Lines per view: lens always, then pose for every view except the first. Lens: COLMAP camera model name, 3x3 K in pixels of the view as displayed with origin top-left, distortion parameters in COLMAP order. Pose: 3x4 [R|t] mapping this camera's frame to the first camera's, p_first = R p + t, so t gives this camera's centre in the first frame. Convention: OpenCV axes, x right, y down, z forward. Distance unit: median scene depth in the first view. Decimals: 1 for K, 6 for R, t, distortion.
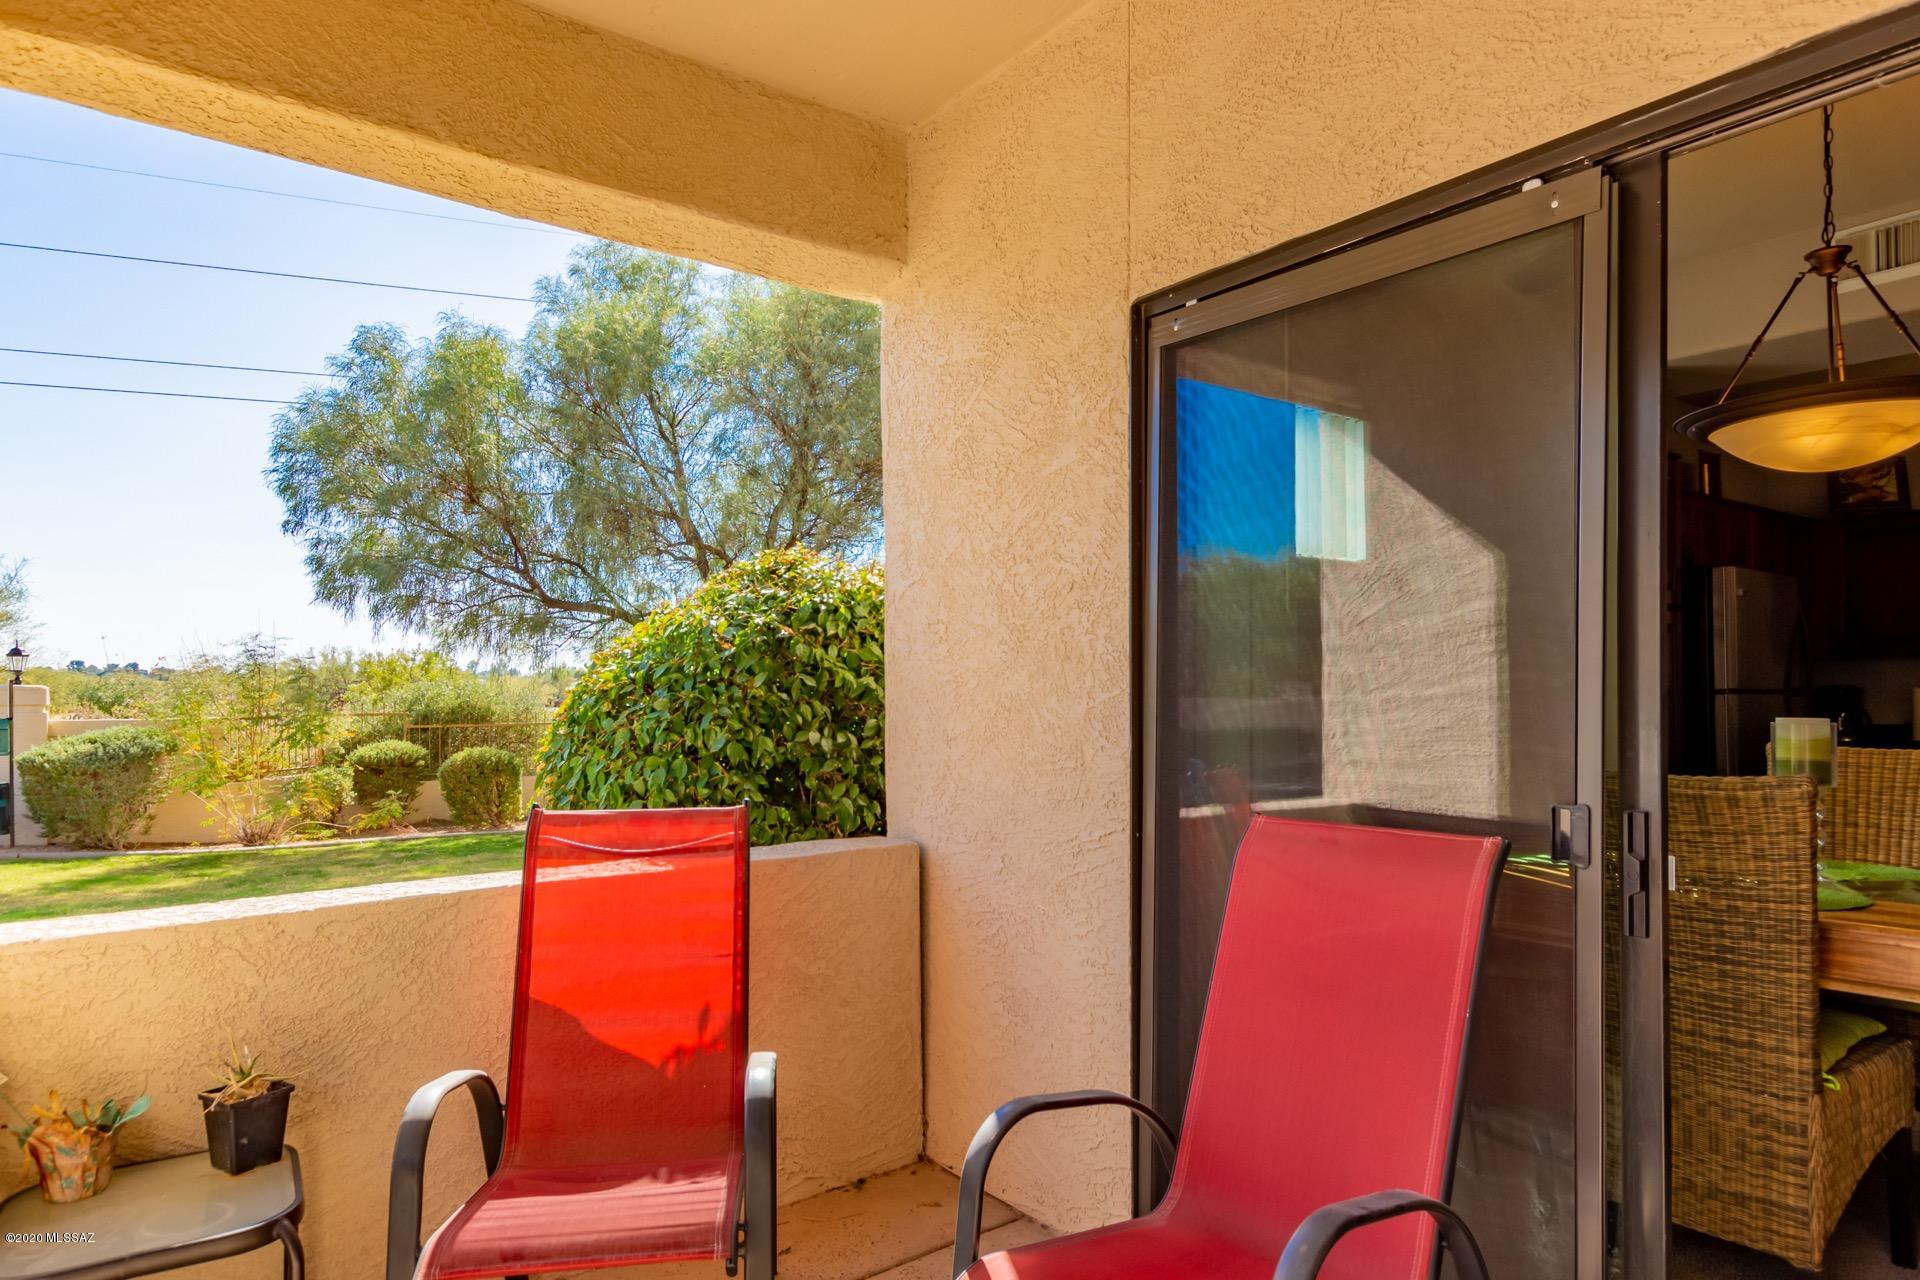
lens RADIAL K [[1143.4, 0, 980.8], [0, 1143.4, 681.9], [0, 0, 1]] dist [0.016471, 0.000021]
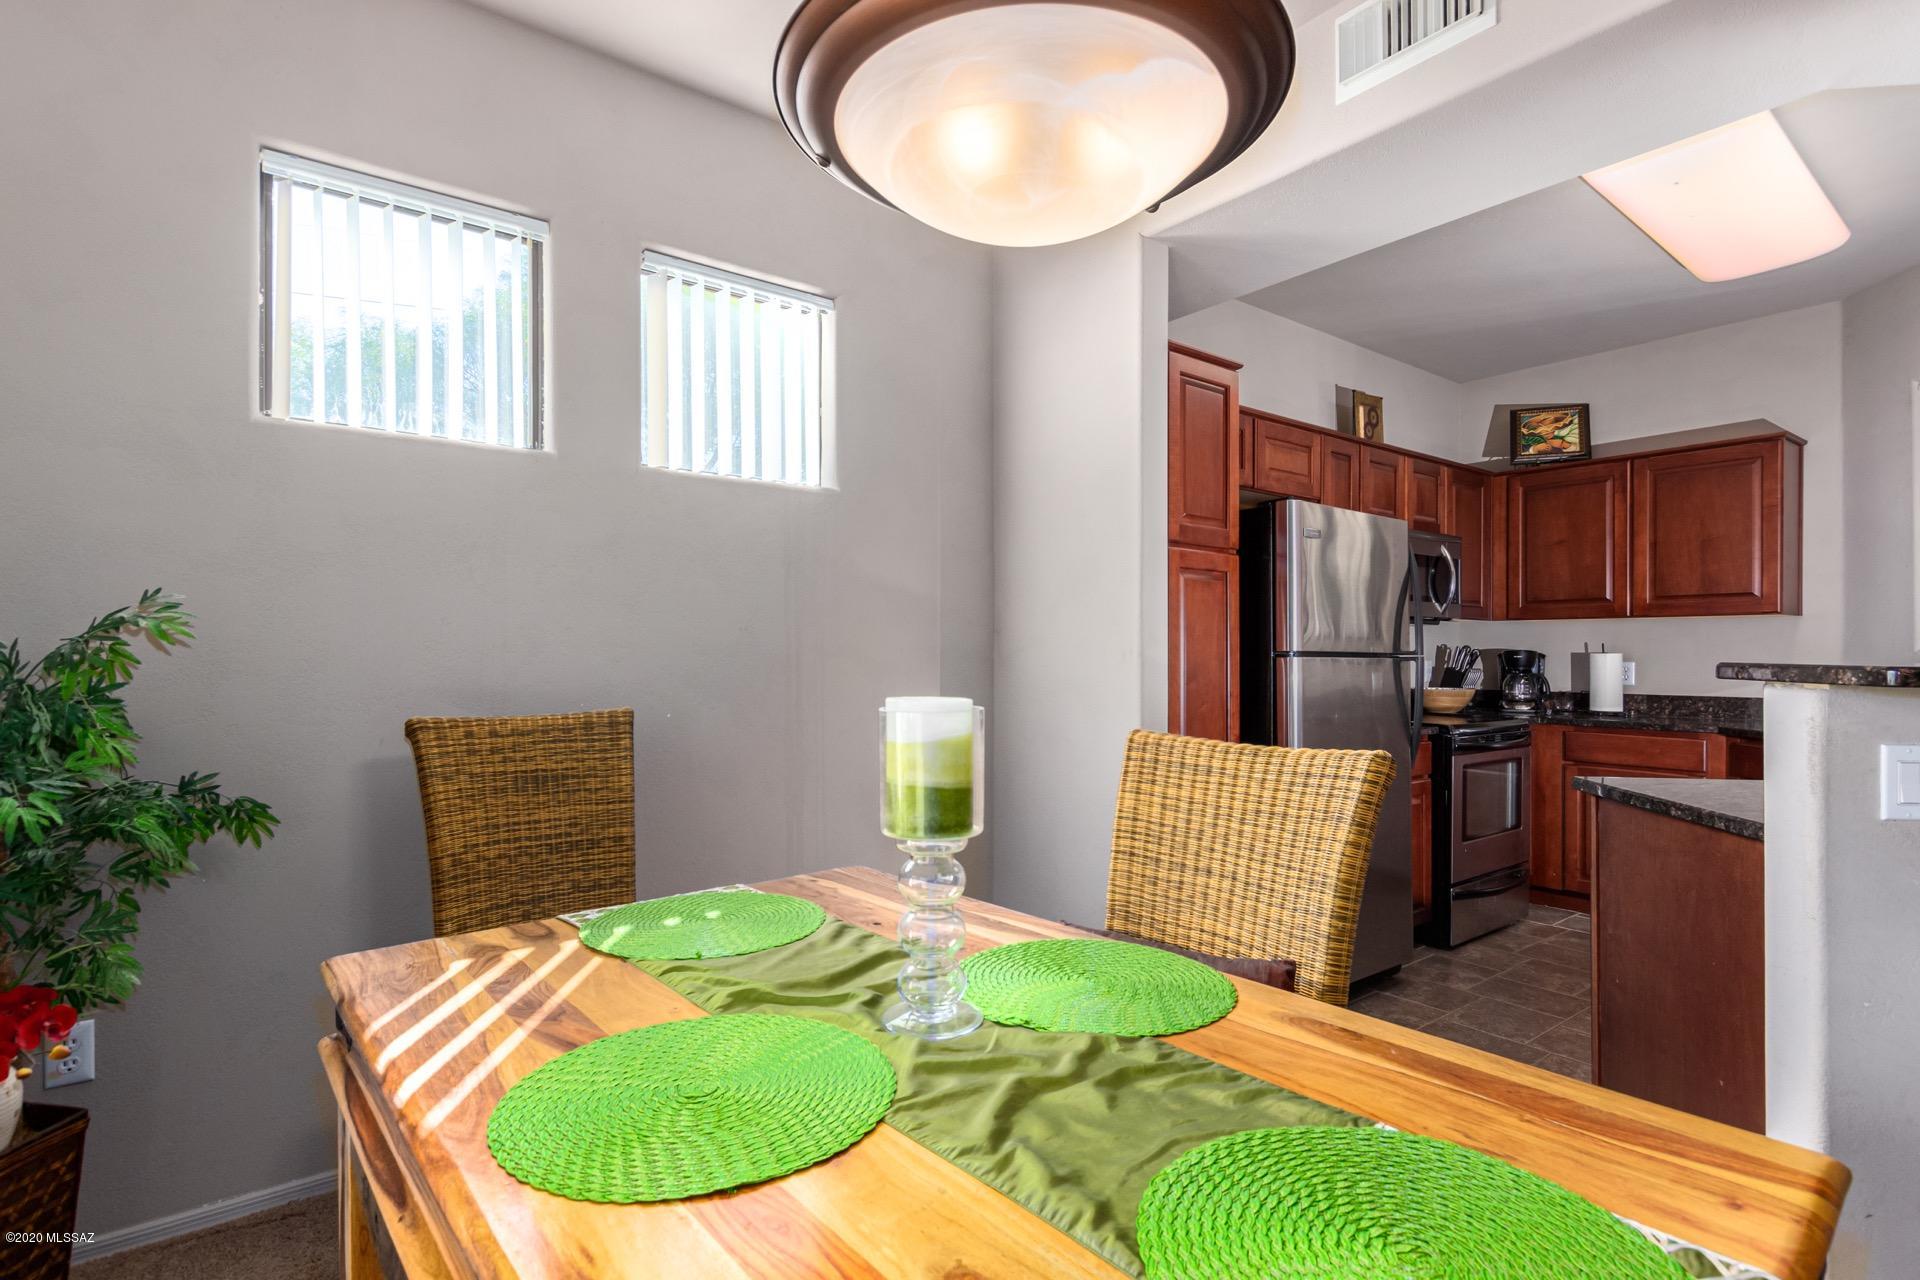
lens RADIAL K [[936.7, 0, 963.3], [0, 936.7, 652.3], [0, 0, 1]] dist [0.016123, -0.003782]
pose [[0.999956, 0.009417, 0.000459, 0.624961], [-0.009420, 0.999932, 0.006860, 0.006640], [-0.000394, -0.006864, 0.999976, 0.506766]]
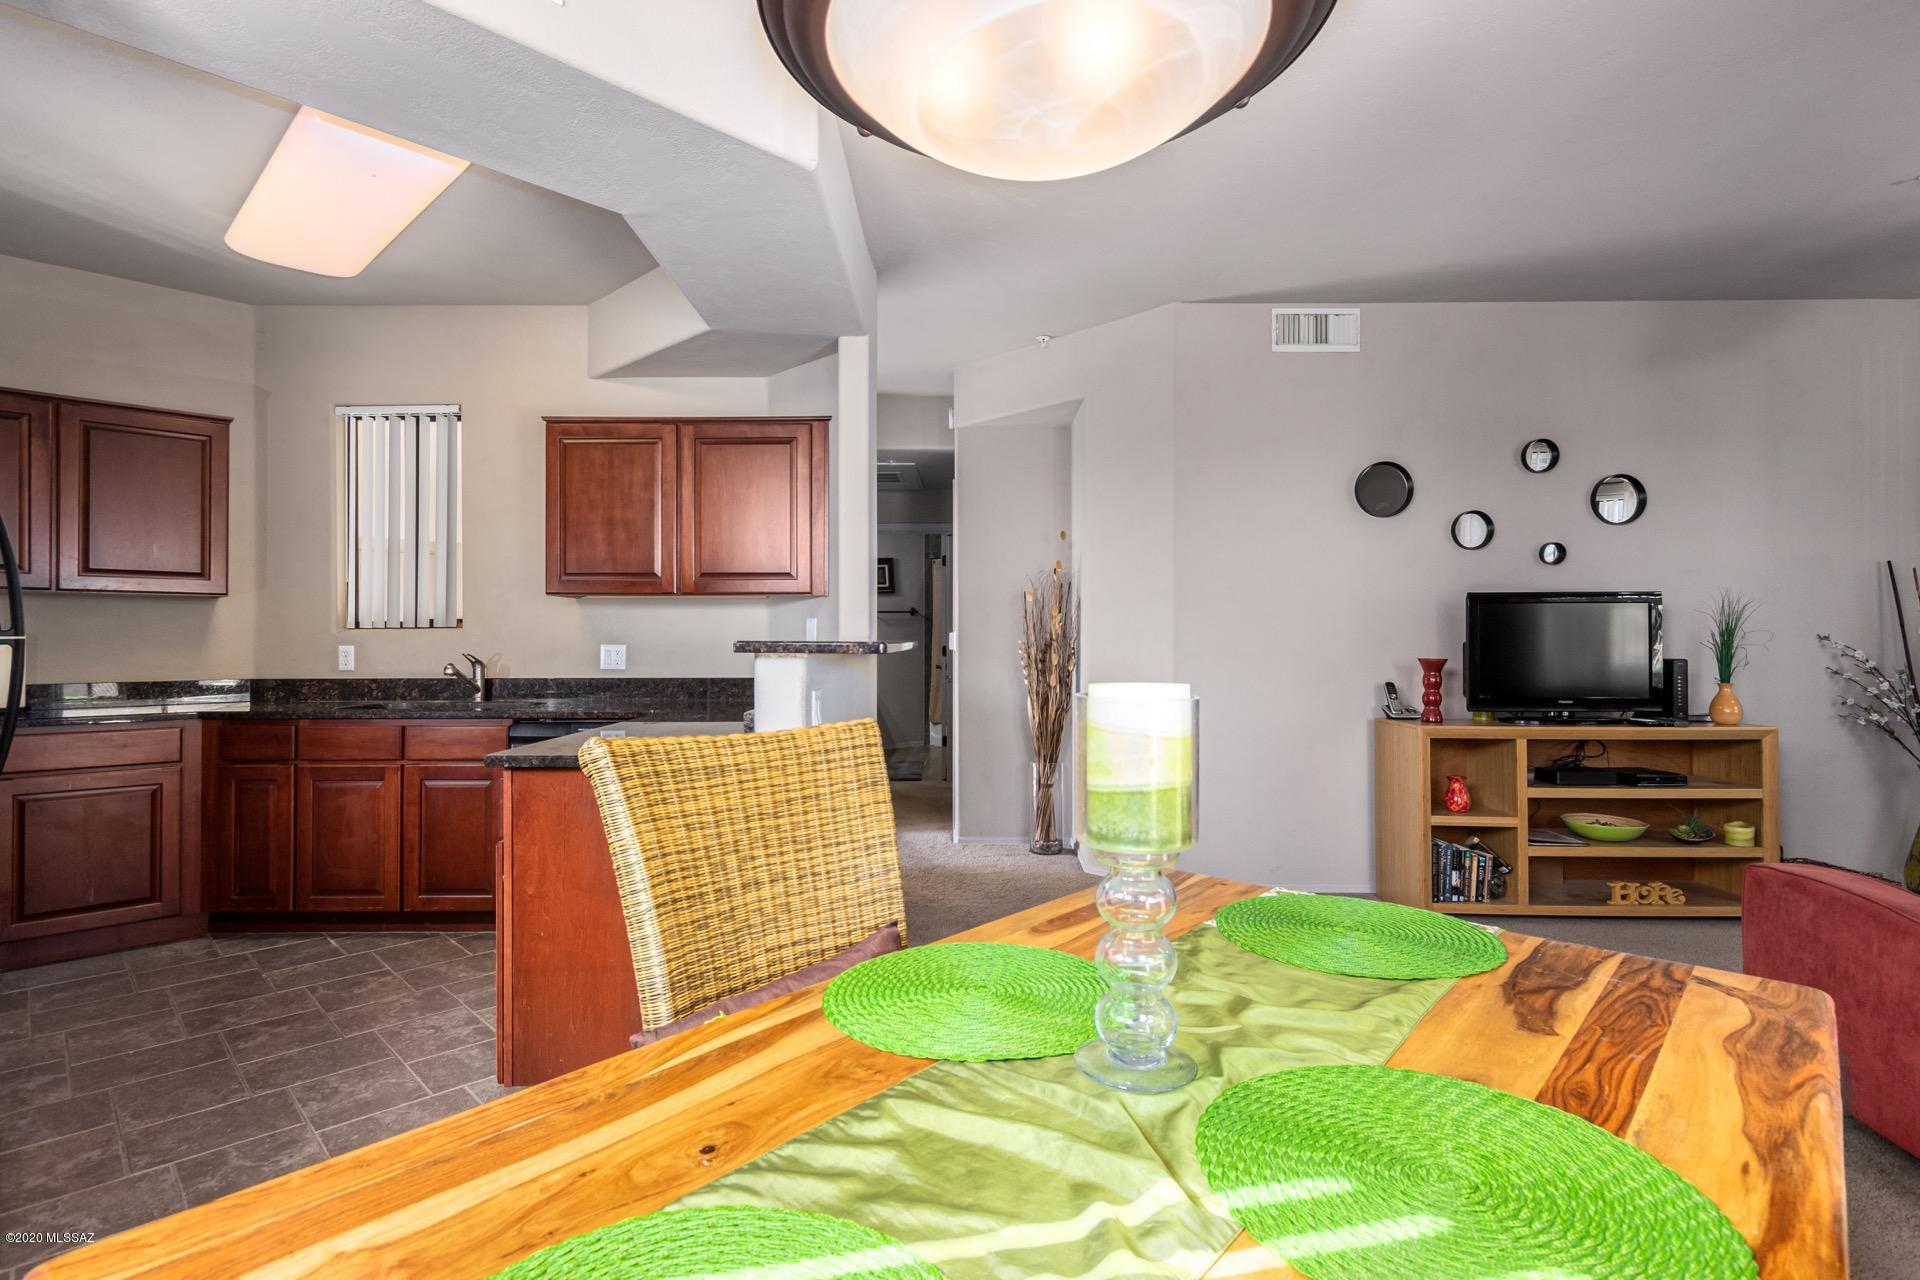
lens RADIAL K [[936.7, 0, 955.7], [0, 936.7, 628.7], [0, 0, 1]] dist [0.016123, -0.003782]
pose [[-0.116609, 0.016344, 0.993043, 0.319784], [-0.005776, 0.999837, -0.017134, 0.014602], [-0.993161, -0.007734, -0.116495, 0.956120]]
